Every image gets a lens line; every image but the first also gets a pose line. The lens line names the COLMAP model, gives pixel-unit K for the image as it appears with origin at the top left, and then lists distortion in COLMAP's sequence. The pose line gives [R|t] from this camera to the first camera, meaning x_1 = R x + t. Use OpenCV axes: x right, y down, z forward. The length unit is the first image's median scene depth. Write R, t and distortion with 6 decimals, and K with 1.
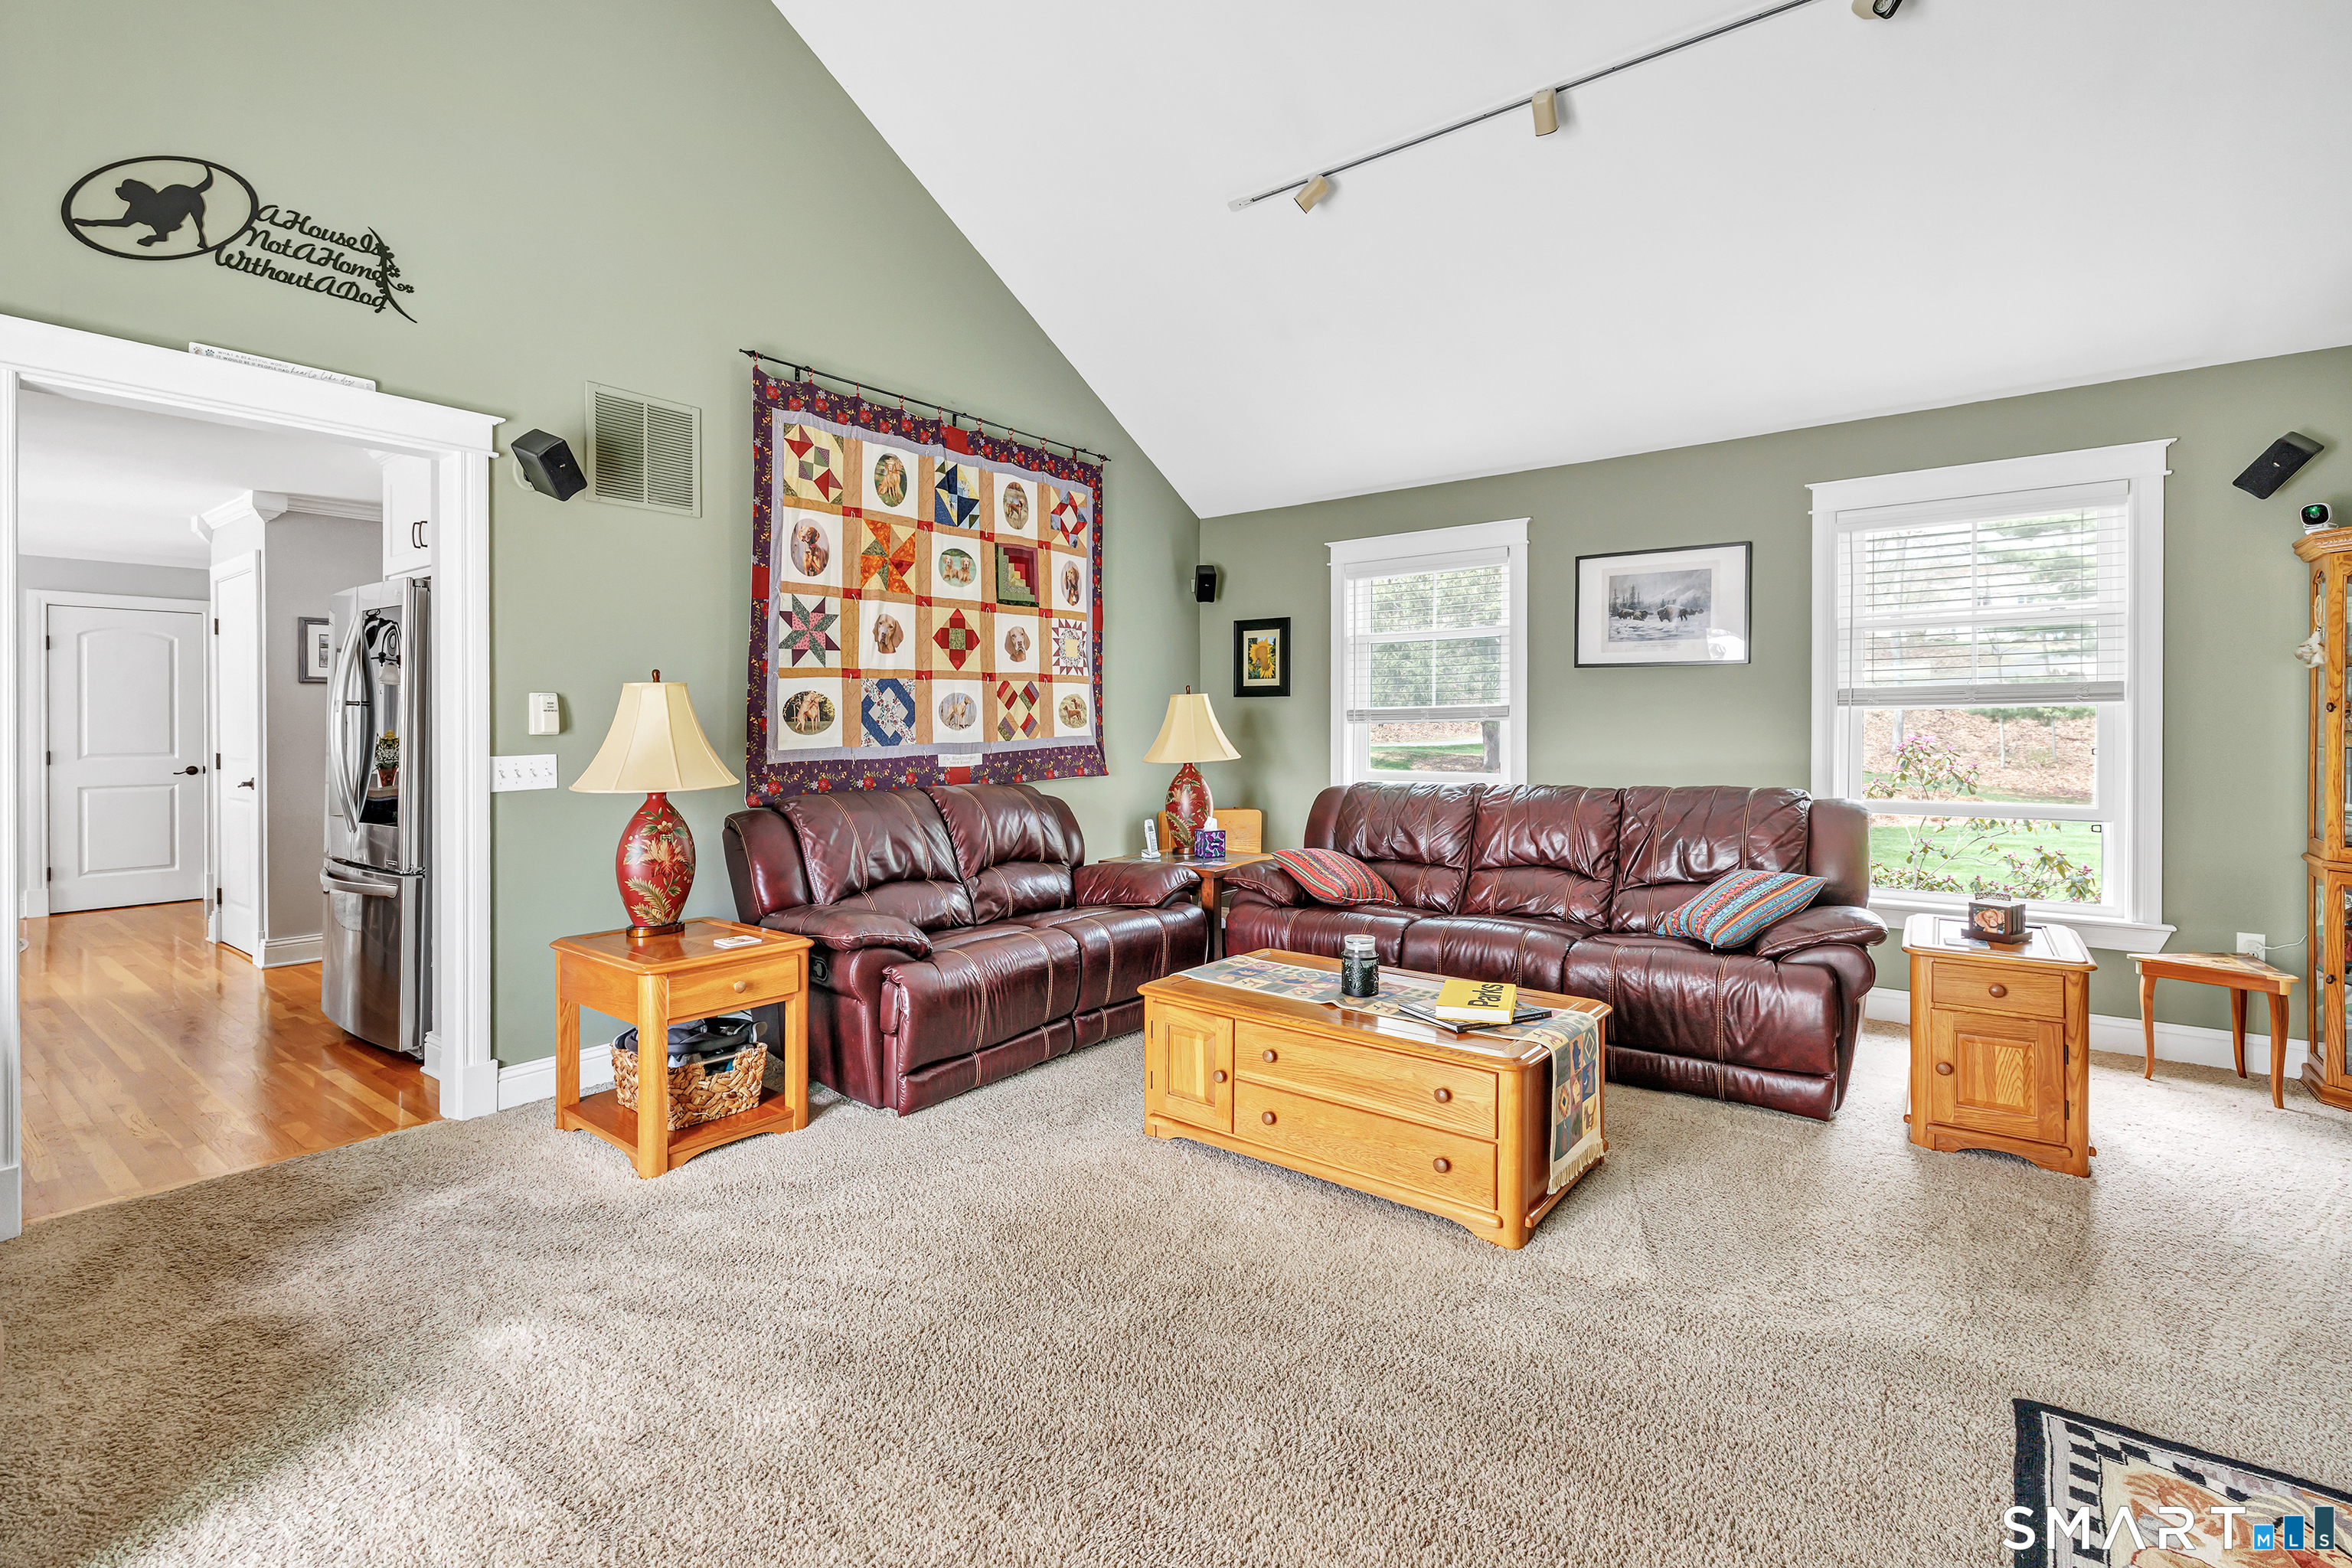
lens RADIAL K [[1079.1, 0, 1171.3], [0, 1079.1, 712.7], [0, 0, 1]] dist [0.021591, -0.000036]
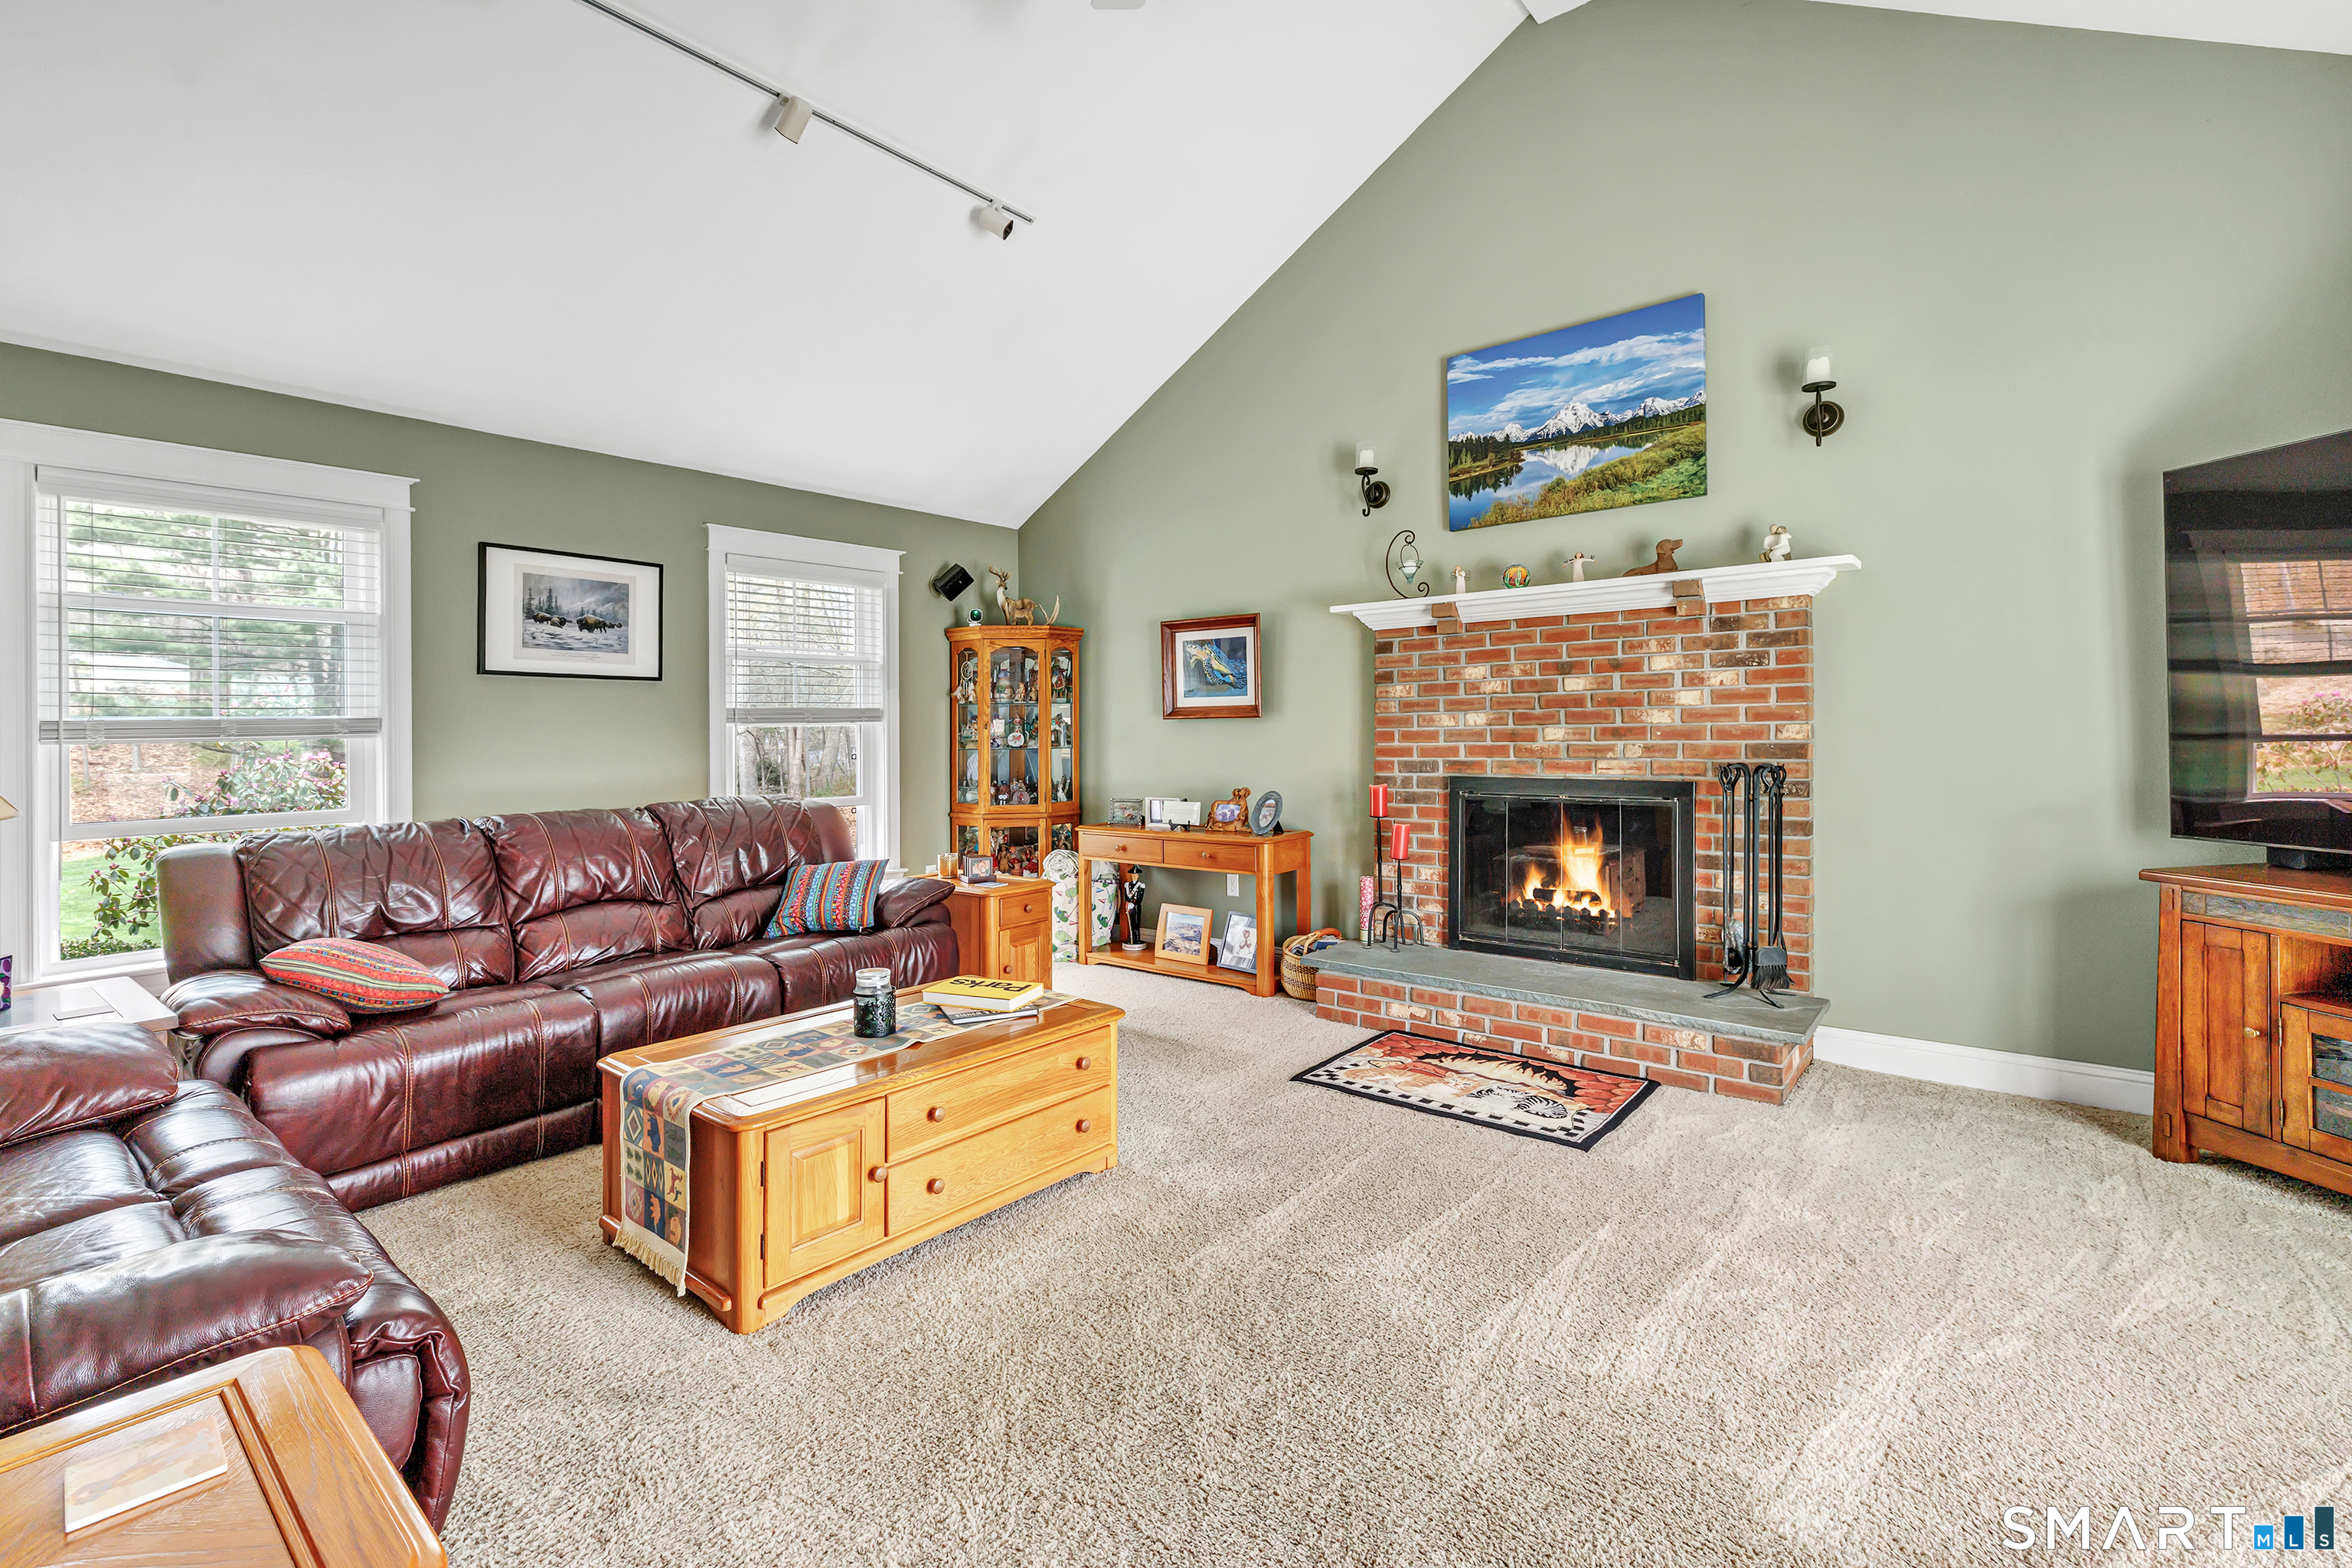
lens RADIAL K [[1061.9, 0, 1162.5], [0, 1061.9, 736.8], [0, 0, 1]] dist [0.000363, 0.000119]
pose [[0.044700, -0.001182, 0.999000, -0.474845], [0.000780, 0.999999, 0.001148, 0.007017], [-0.999000, 0.000728, 0.044701, 0.488381]]
